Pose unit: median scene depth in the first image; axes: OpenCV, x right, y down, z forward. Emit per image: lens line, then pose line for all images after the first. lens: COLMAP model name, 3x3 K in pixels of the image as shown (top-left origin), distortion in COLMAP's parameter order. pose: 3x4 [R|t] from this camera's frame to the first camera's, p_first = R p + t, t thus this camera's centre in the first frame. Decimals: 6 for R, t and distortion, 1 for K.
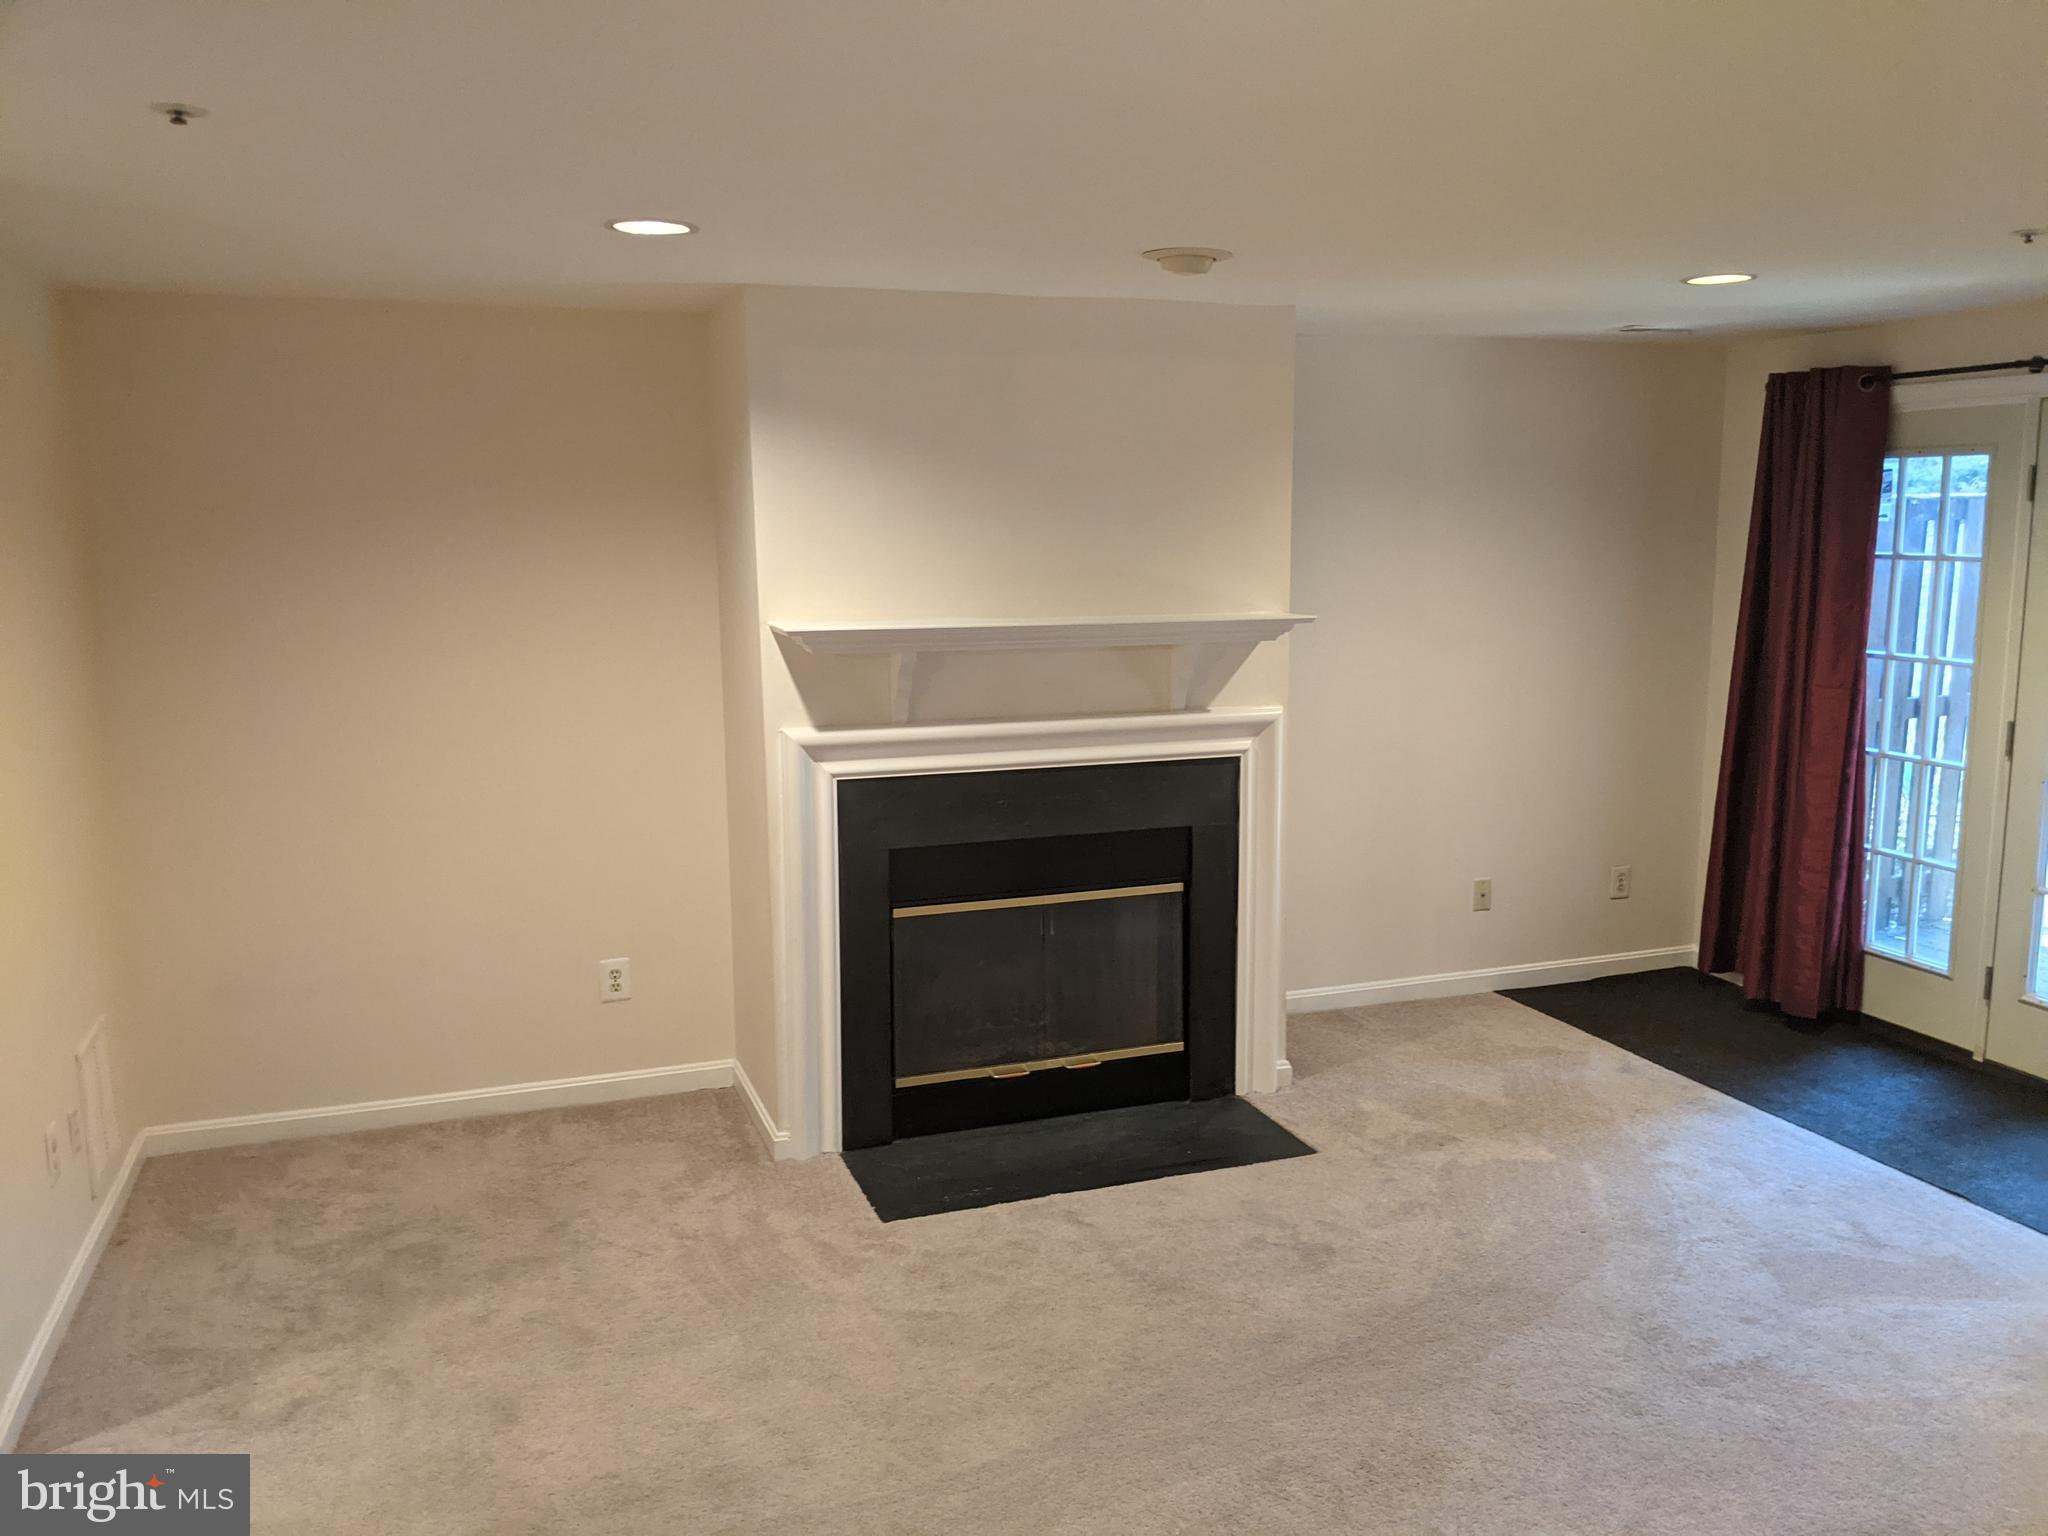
lens RADIAL K [[1561.3, 0, 1023.8], [0, 1561.3, 733.4], [0, 0, 1]] dist [0.039903, -0.037699]
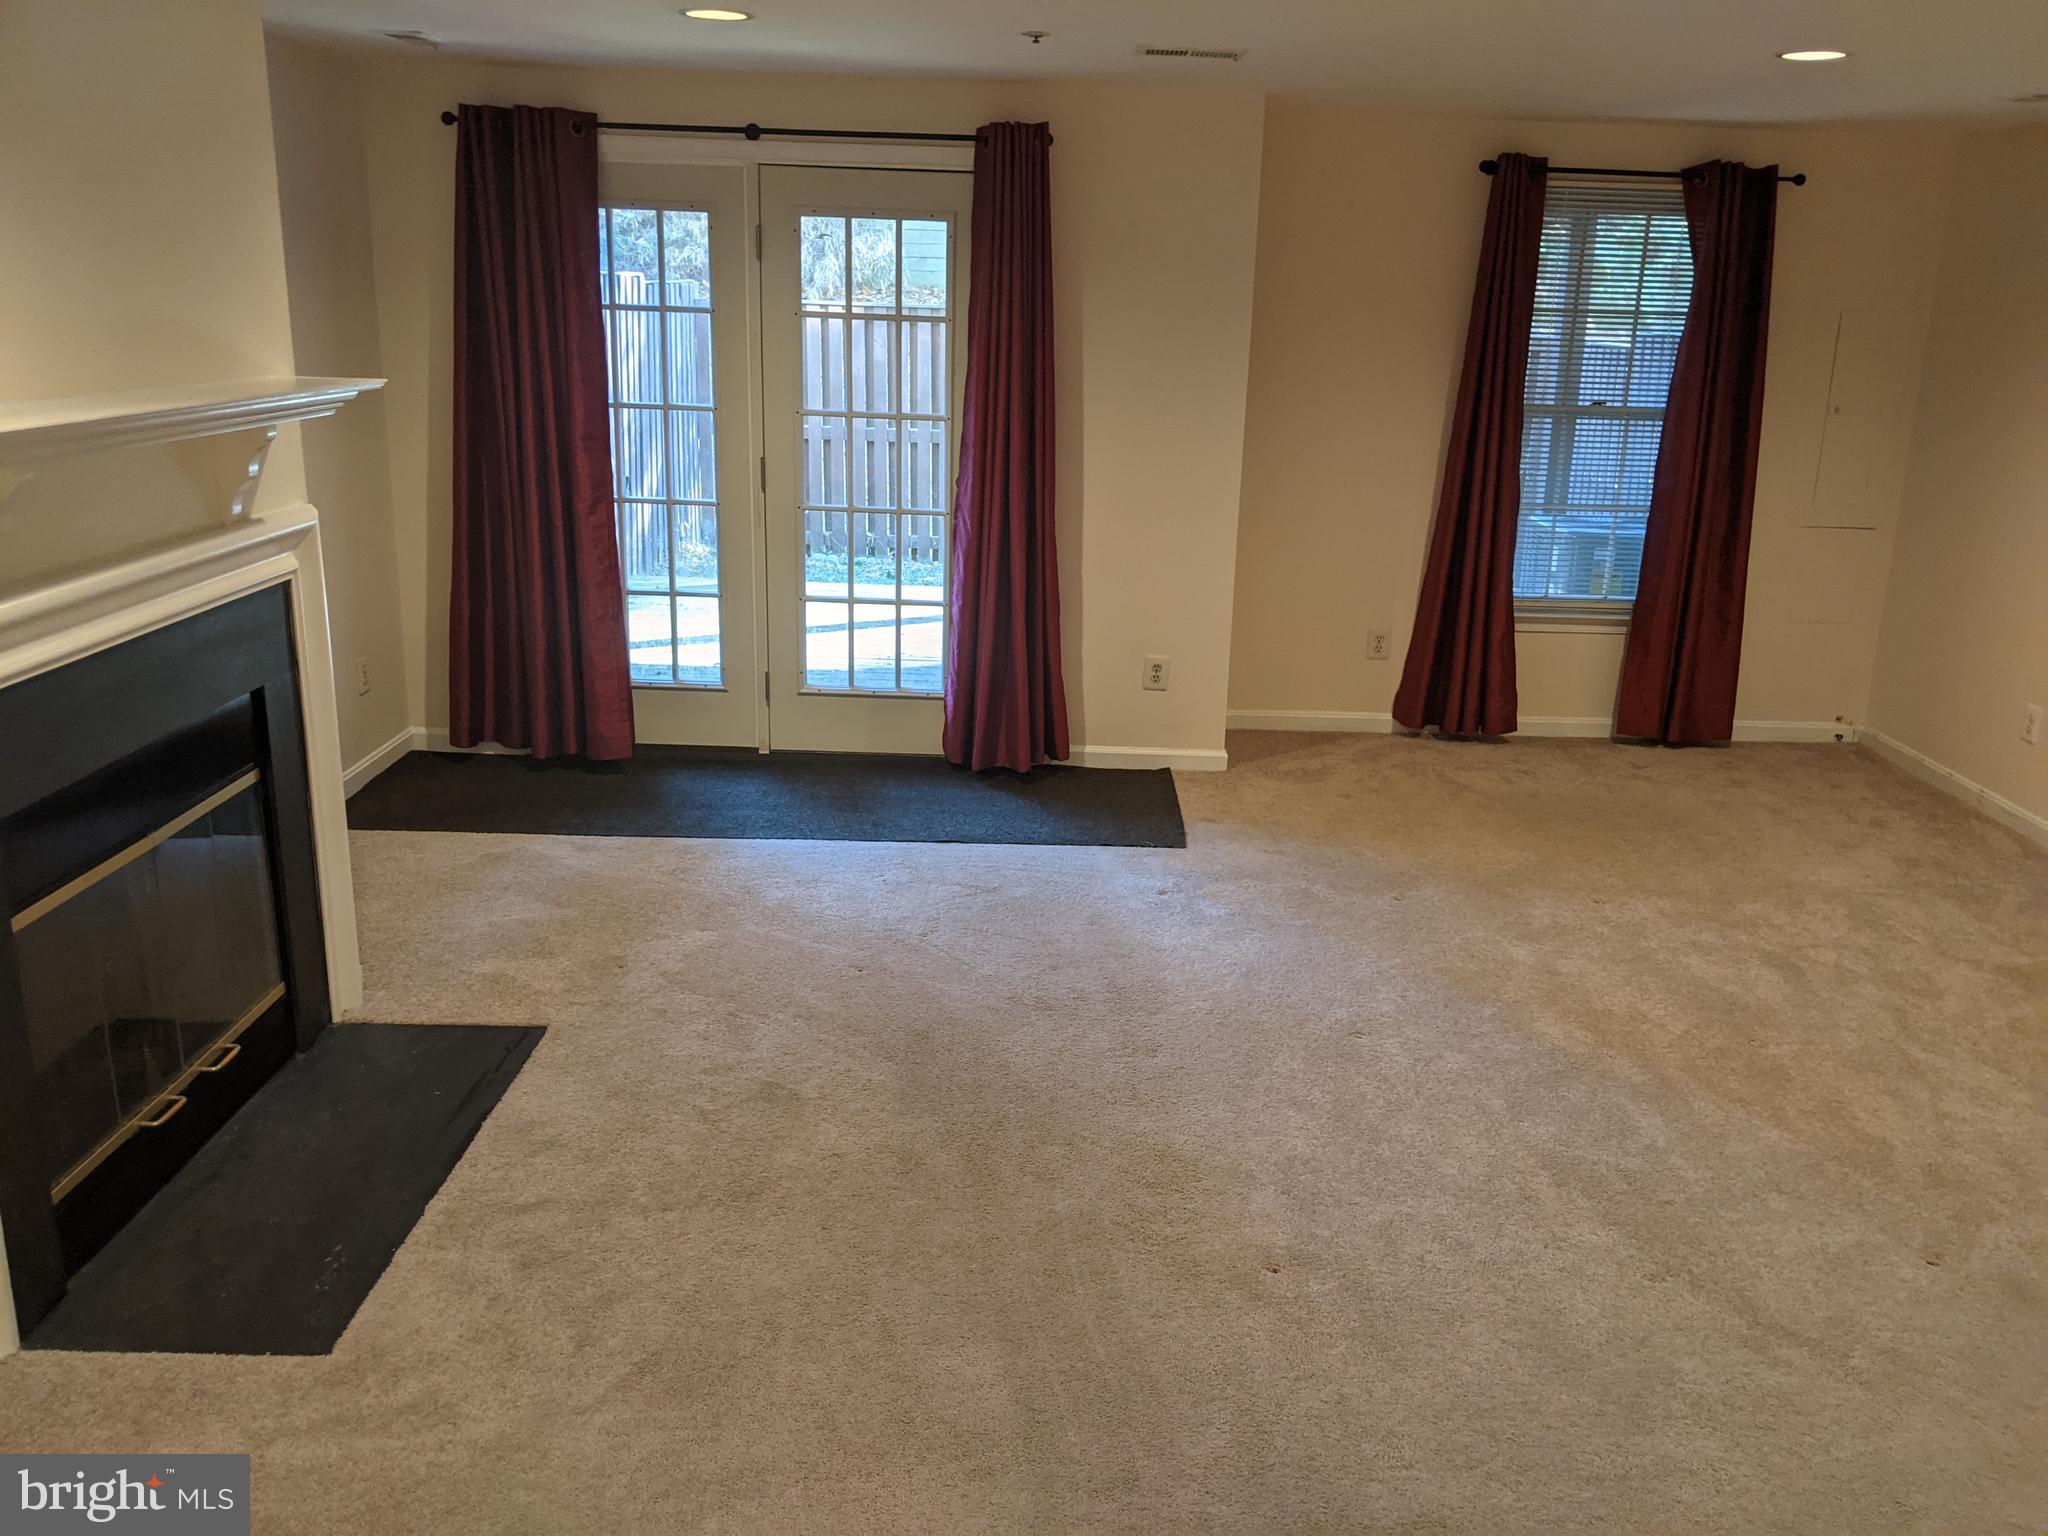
lens RADIAL K [[1612.0, 0, 1024.0], [0, 1612.0, 768.0], [0, 0, 1]] dist [0.071249, -0.235502]
pose [[0.349335, -0.245033, 0.904391, -0.446039], [0.087843, 0.969515, 0.228747, -0.042874], [-0.932871, -0.000465, 0.360210, 0.409793]]
